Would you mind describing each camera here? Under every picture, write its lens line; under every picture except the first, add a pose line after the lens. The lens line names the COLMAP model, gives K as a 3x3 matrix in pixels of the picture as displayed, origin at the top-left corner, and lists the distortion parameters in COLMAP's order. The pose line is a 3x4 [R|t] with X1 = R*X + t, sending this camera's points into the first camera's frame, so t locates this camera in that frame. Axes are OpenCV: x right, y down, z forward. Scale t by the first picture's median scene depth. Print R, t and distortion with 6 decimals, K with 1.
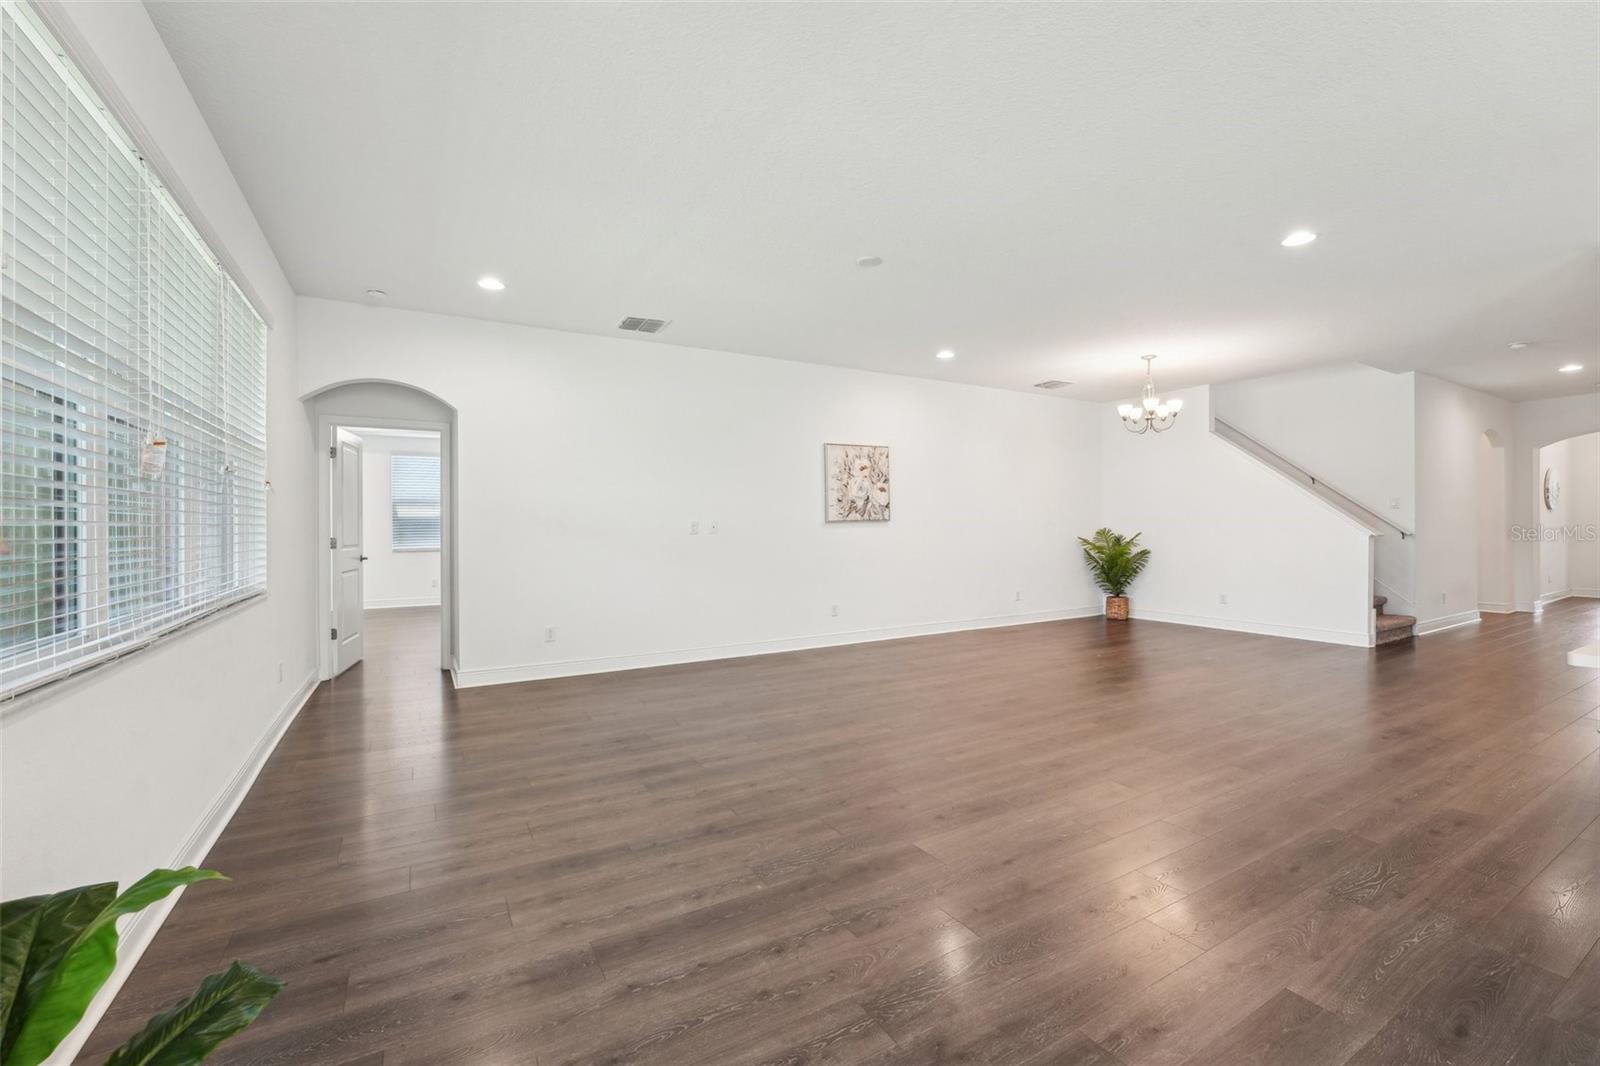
lens RADIAL K [[670.6, 0, 799.6], [0, 670.6, 542.5], [0, 0, 1]] dist [-0.022572, 0.004371]
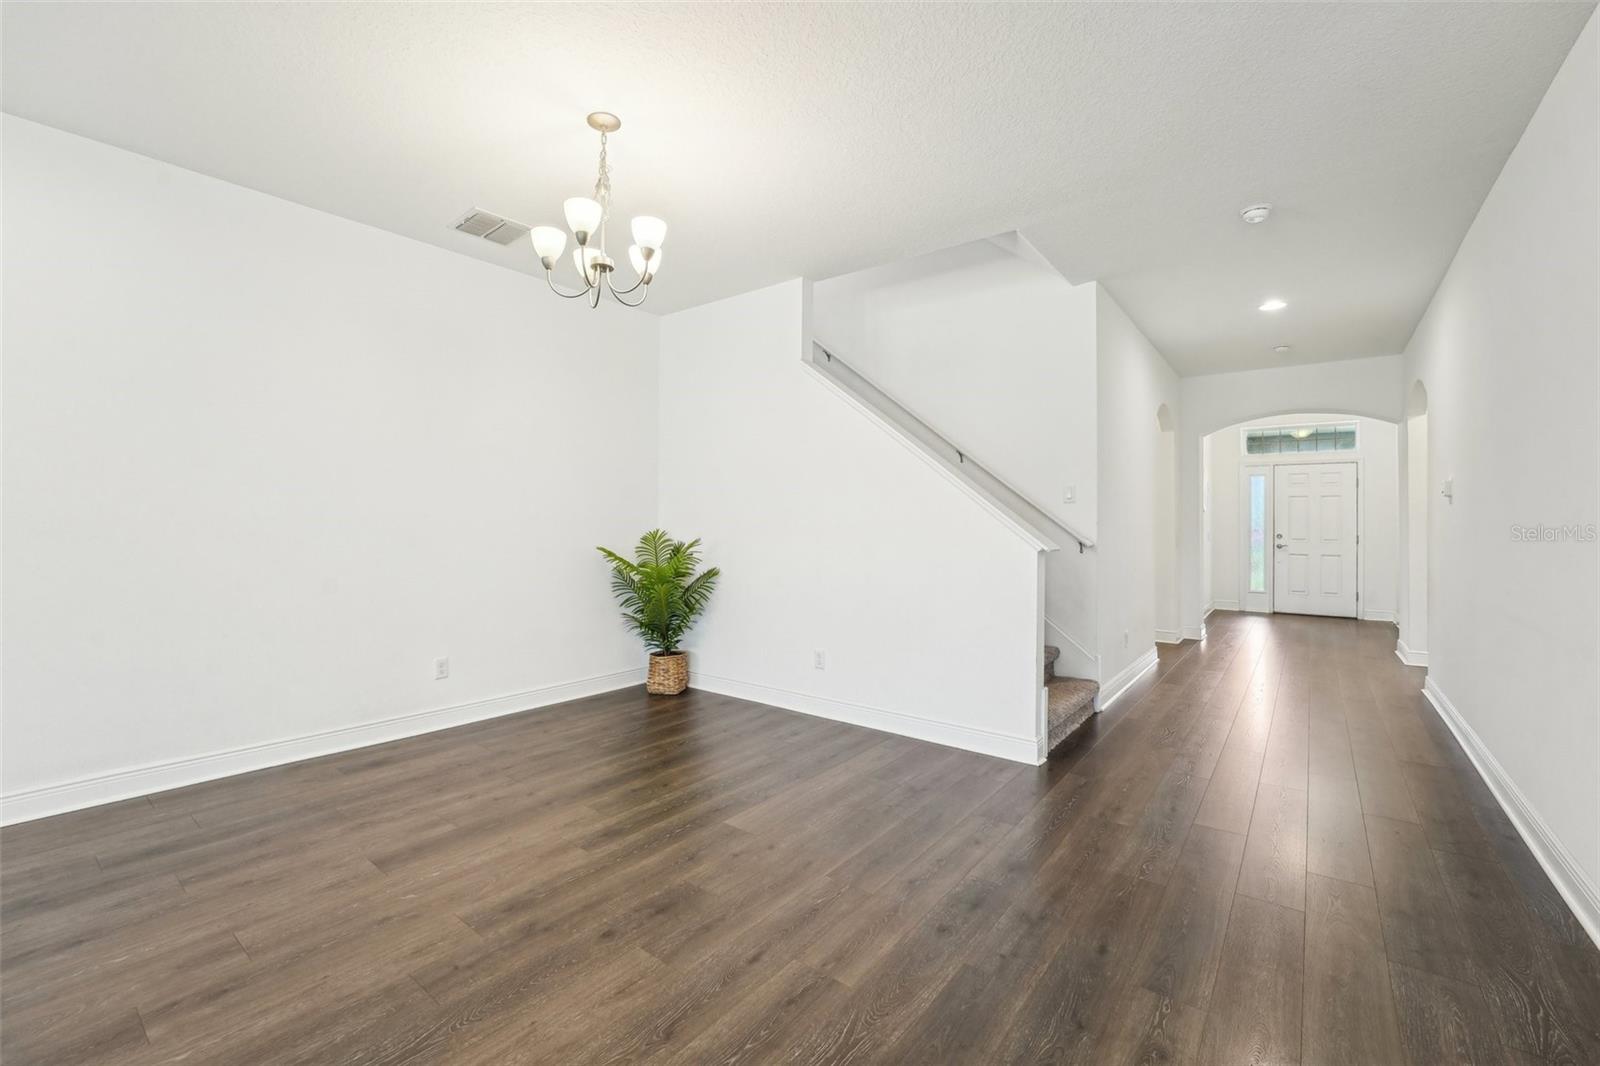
lens RADIAL K [[666.7, 0, 789.7], [0, 666.7, 521.6], [0, 0, 1]] dist [-0.021017, 0.000311]
pose [[0.931053, 0.011578, 0.364700, 0.441609], [-0.003192, 0.999717, -0.023588, -0.019437], [-0.364870, 0.020797, 0.930826, 0.529266]]
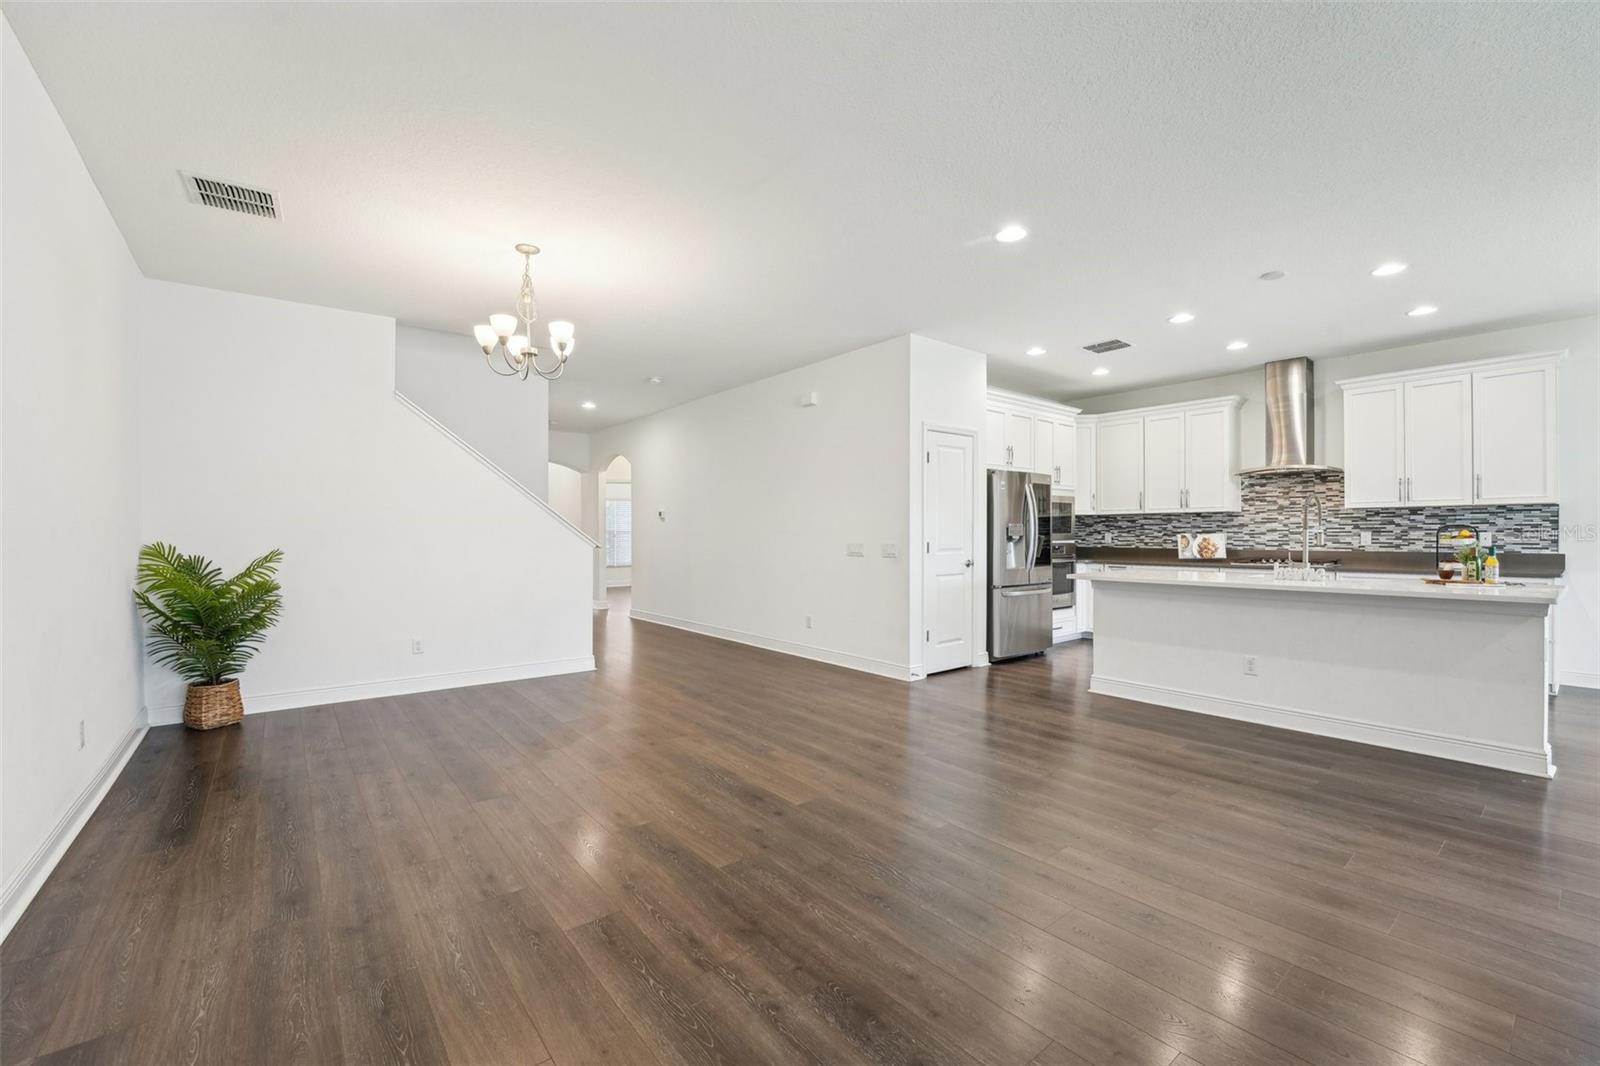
lens RADIAL K [[670.6, 0, 799.6], [0, 670.6, 542.5], [0, 0, 1]] dist [-0.022572, 0.004371]
pose [[-0.153461, -0.003210, 0.988149, -0.093195], [0.021050, 0.999757, 0.006517, -0.017377], [-0.987930, 0.021800, -0.153357, 0.785885]]
